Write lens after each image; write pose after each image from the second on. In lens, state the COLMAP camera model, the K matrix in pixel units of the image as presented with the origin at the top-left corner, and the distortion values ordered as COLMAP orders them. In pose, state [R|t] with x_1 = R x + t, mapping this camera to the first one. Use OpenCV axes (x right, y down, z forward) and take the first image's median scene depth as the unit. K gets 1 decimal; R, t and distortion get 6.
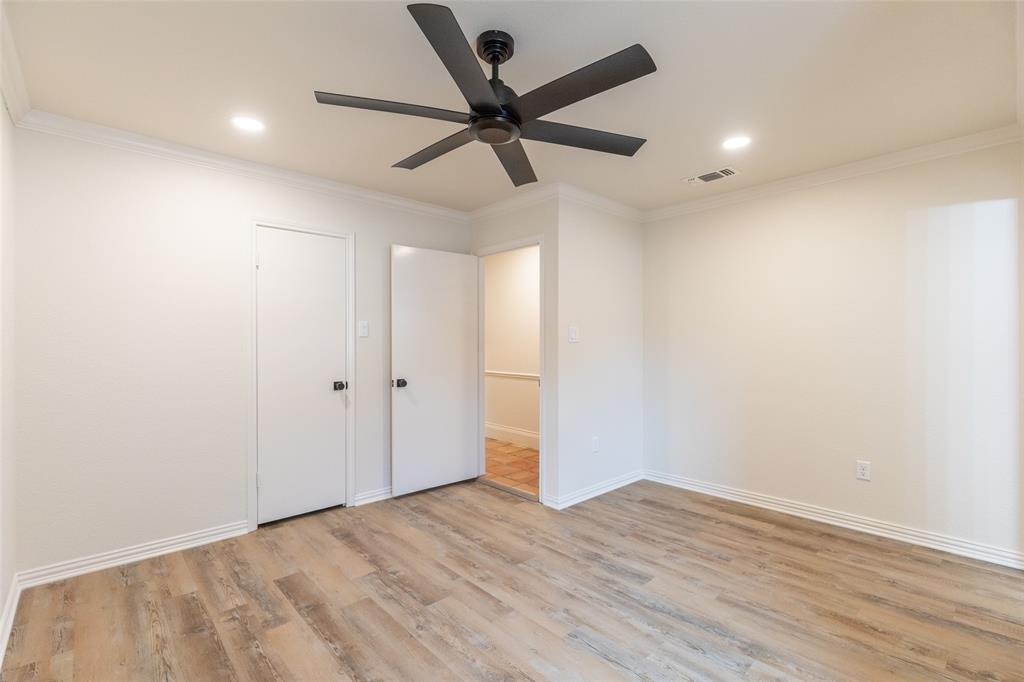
lens RADIAL K [[468.9, 0, 508.7], [0, 468.9, 344.4], [0, 0, 1]] dist [0.000674, -0.000487]
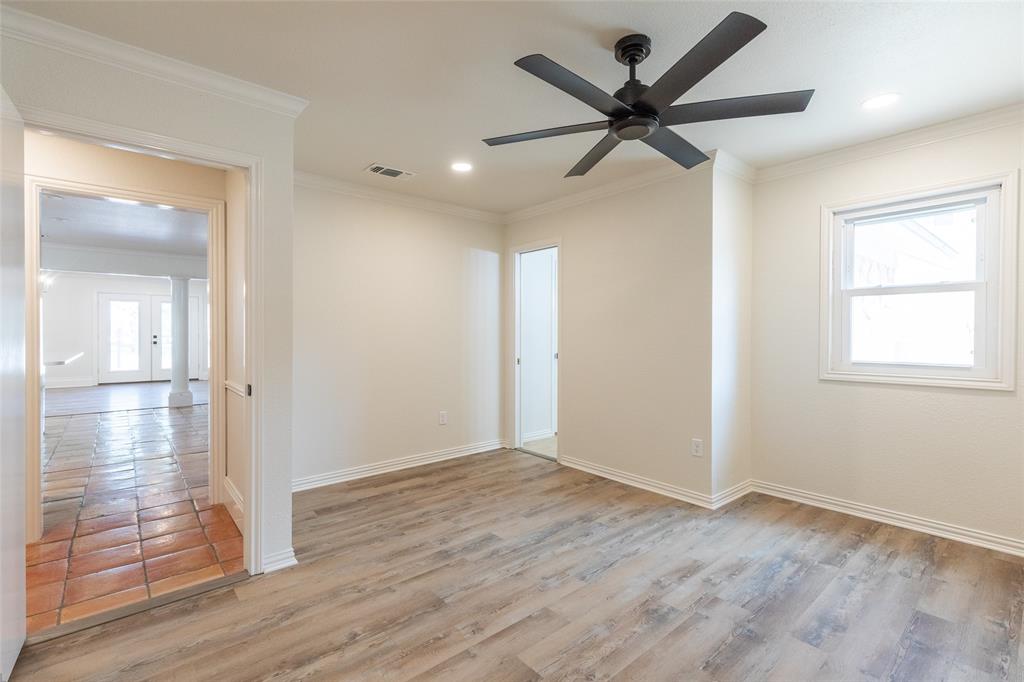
lens RADIAL K [[468.9, 0, 506.5], [0, 468.9, 335.1], [0, 0, 1]] dist [0.000674, -0.000487]
pose [[0.029440, -0.006094, 0.999548, -0.702360], [0.005690, 0.999966, 0.005929, 0.006697], [-0.999550, 0.005513, 0.029474, 0.786877]]
